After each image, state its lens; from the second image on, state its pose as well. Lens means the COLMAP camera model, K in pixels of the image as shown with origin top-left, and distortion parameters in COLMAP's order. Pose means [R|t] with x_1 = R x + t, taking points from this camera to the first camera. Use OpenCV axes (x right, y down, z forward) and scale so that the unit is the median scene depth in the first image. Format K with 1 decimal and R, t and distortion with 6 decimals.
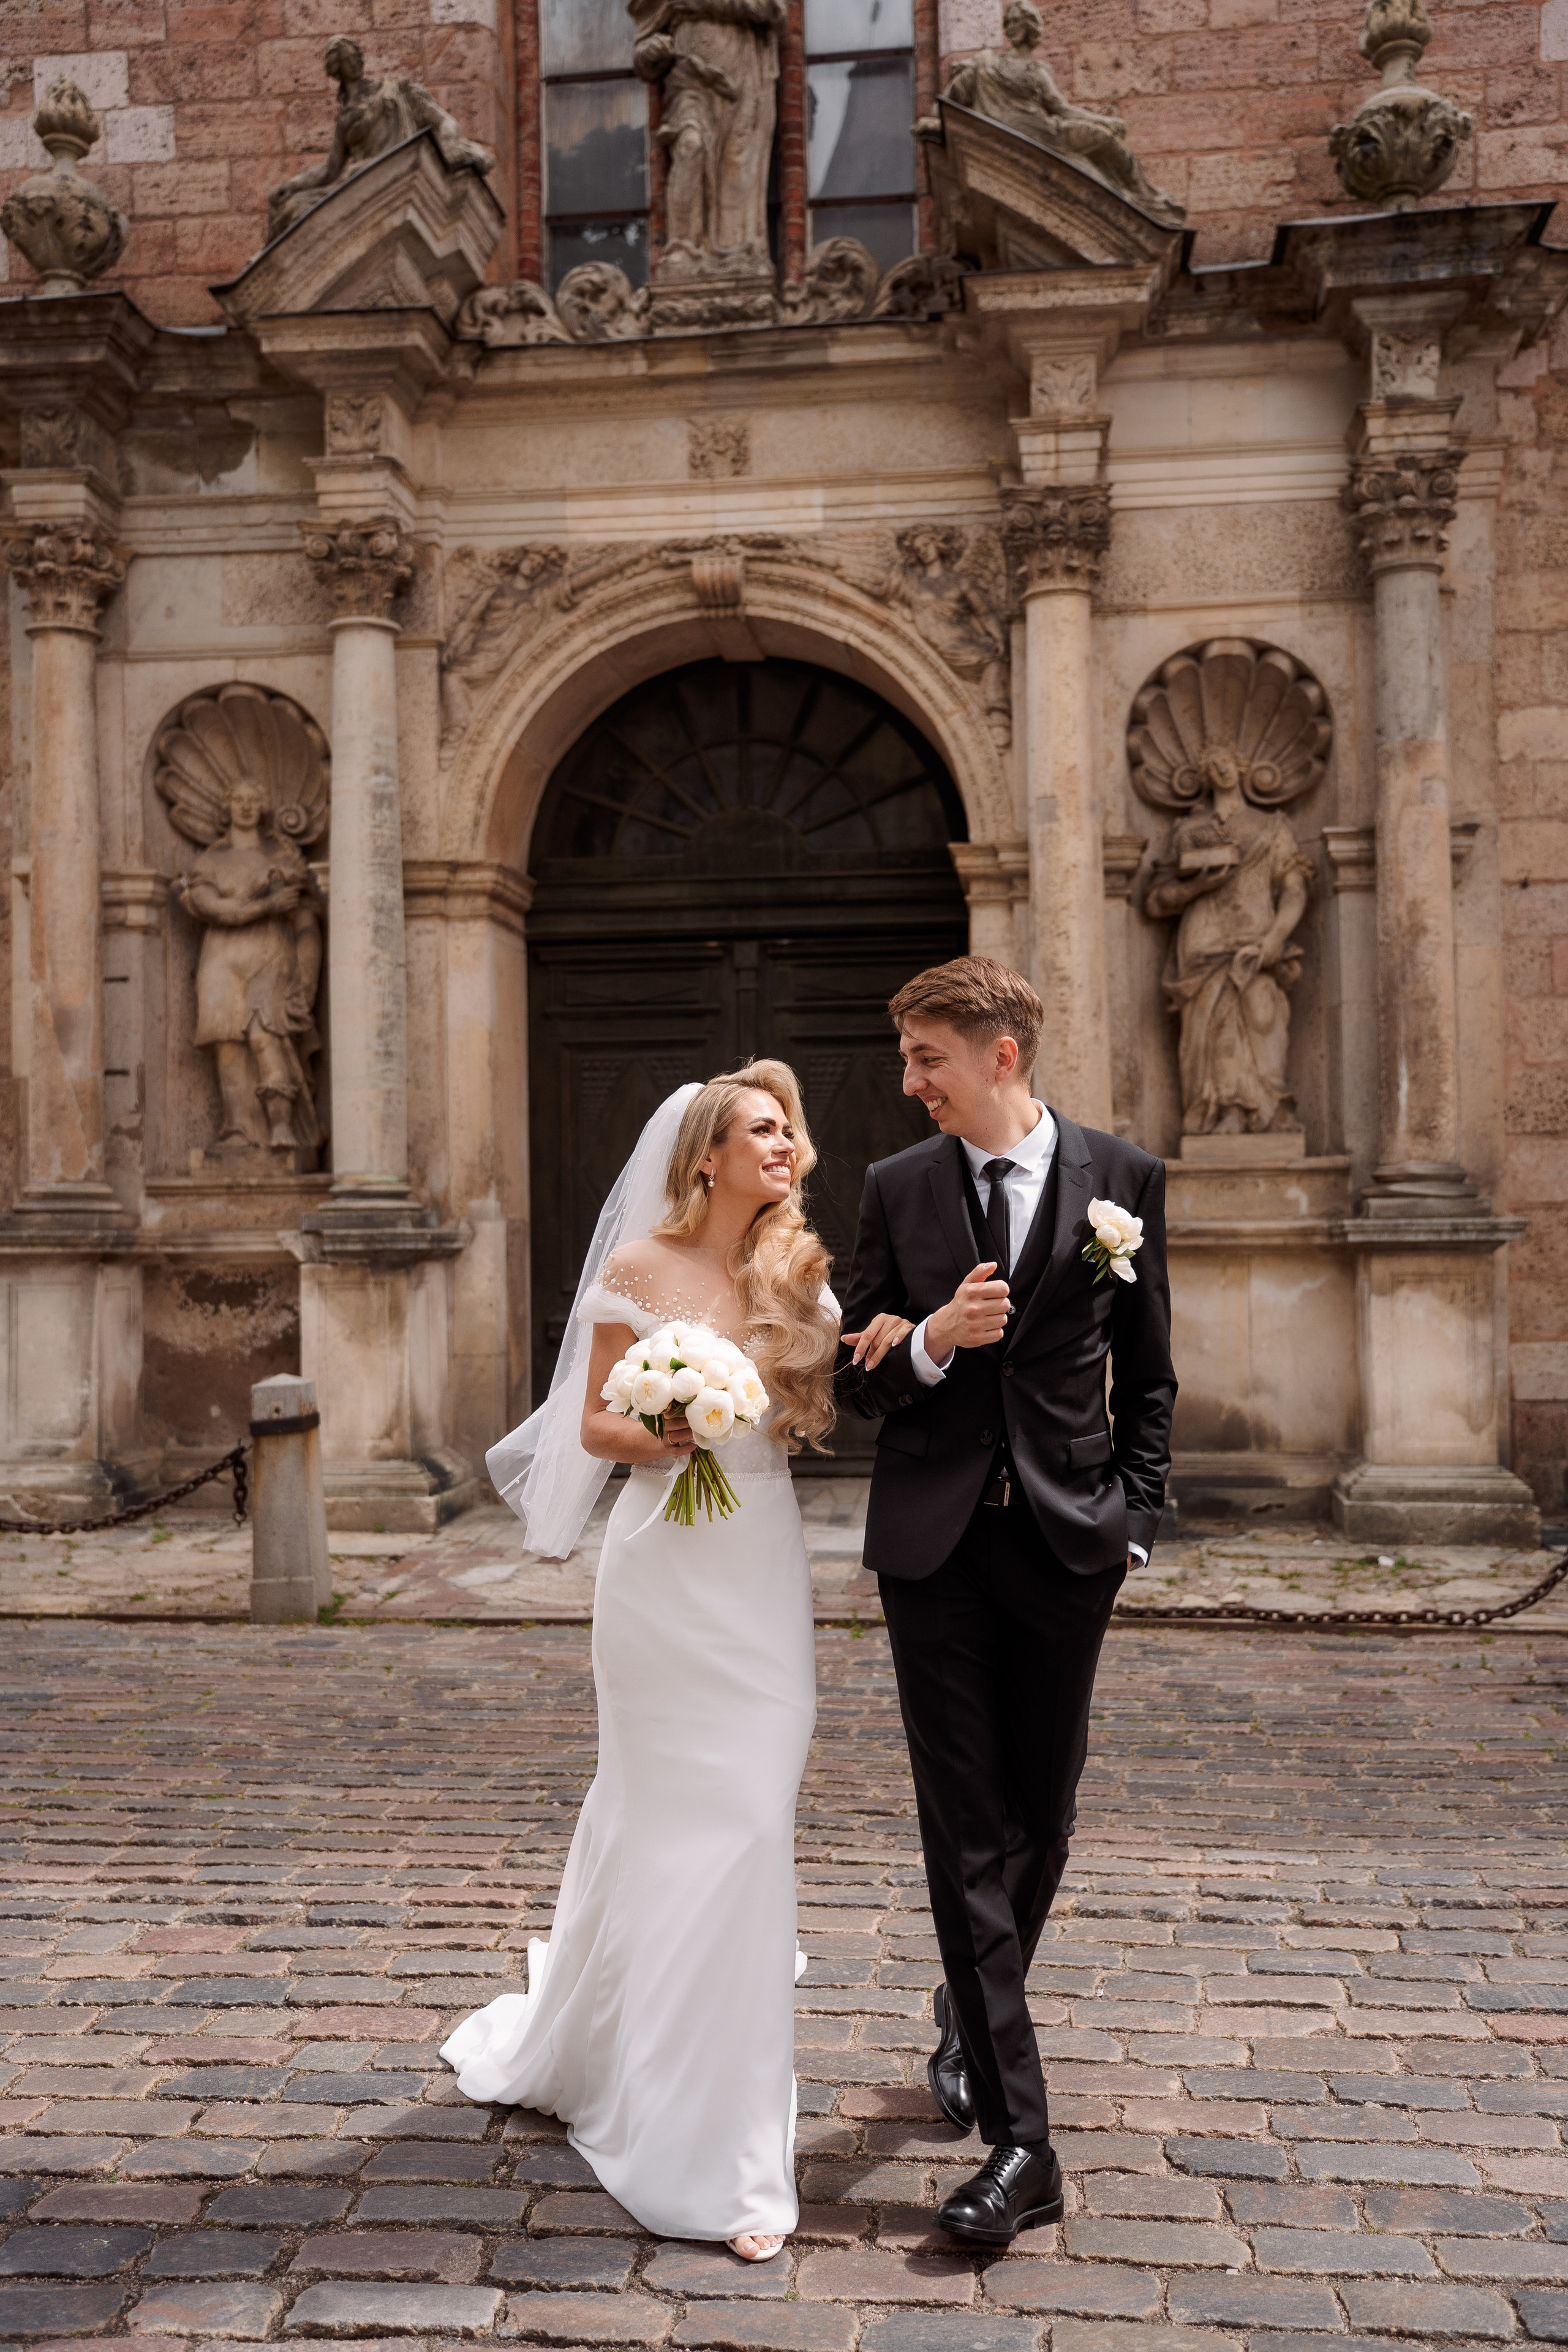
lens RADIAL K [[2238.5, 0, 784.4], [0, 2238.5, 1182.1], [0, 0, 1]] dist [0.028839, 0.000000]
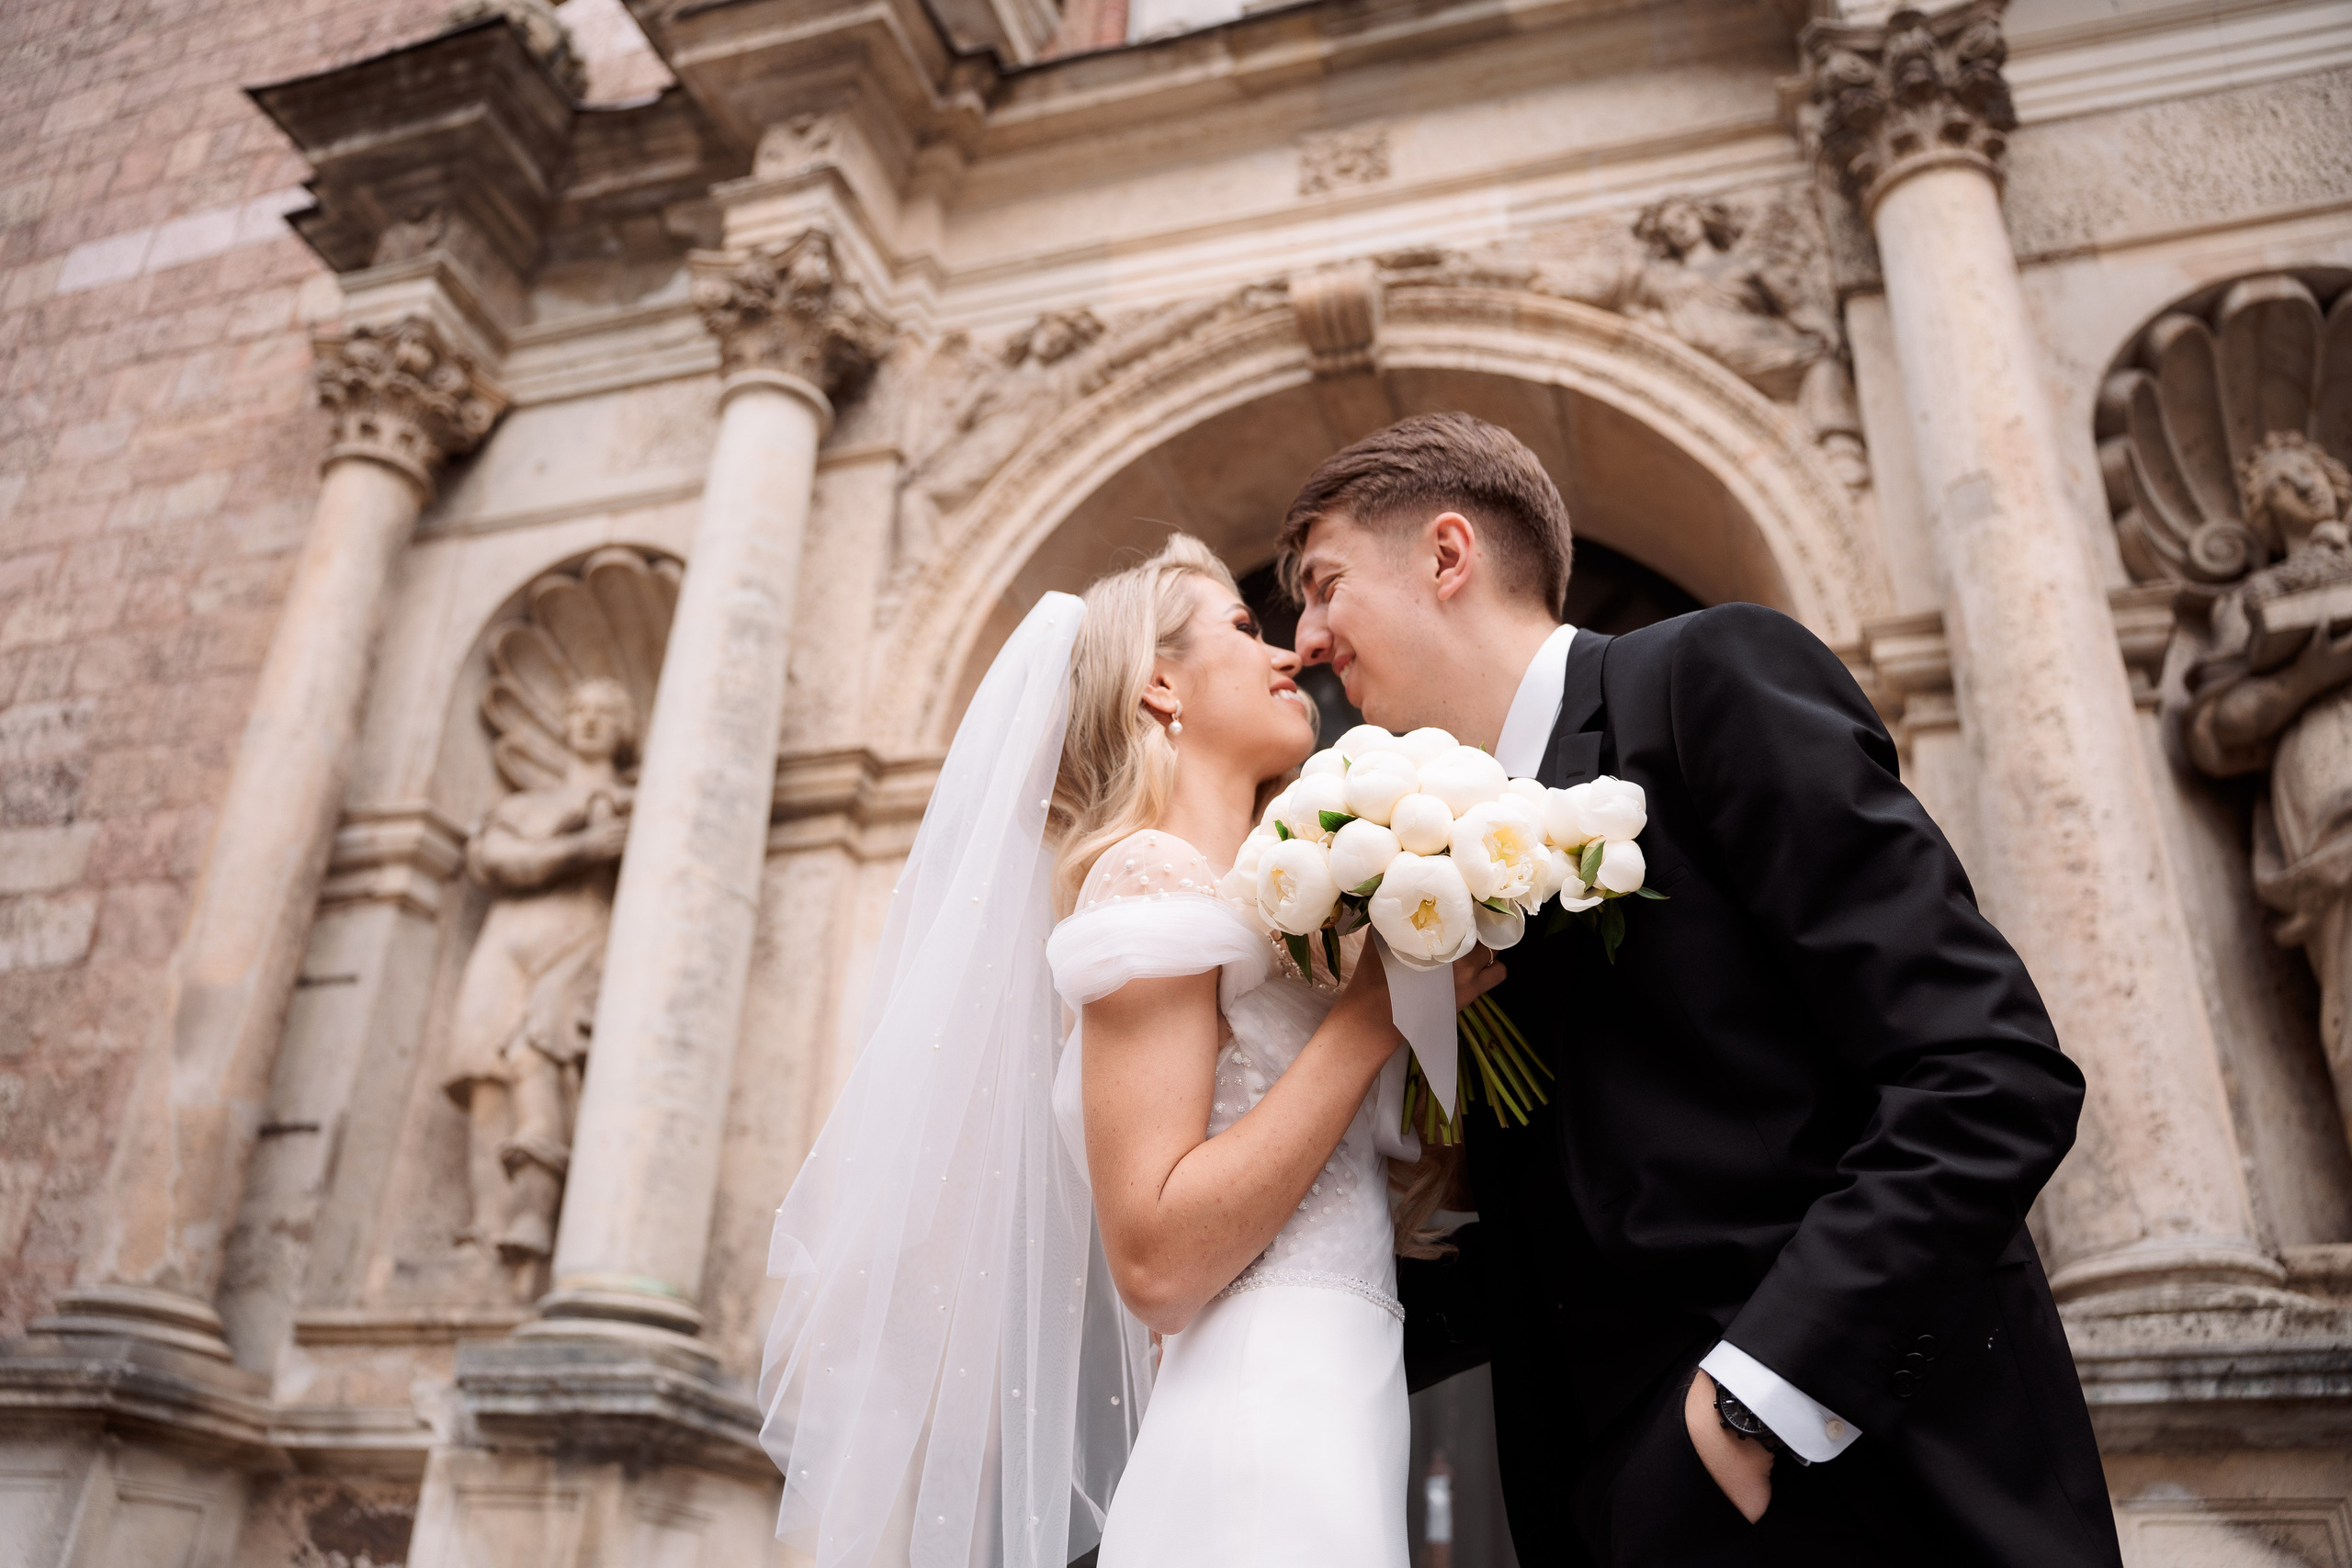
lens RADIAL K [[1888.5, 0, 1175.1], [0, 1888.5, 782.9], [0, 0, 1]] dist [-0.078280, 0.025741]
pose [[0.980182, -0.038215, -0.194379, 0.021682], [-0.051336, 0.898697, -0.435554, 0.070534], [0.191332, 0.436901, 0.878925, 0.599211]]
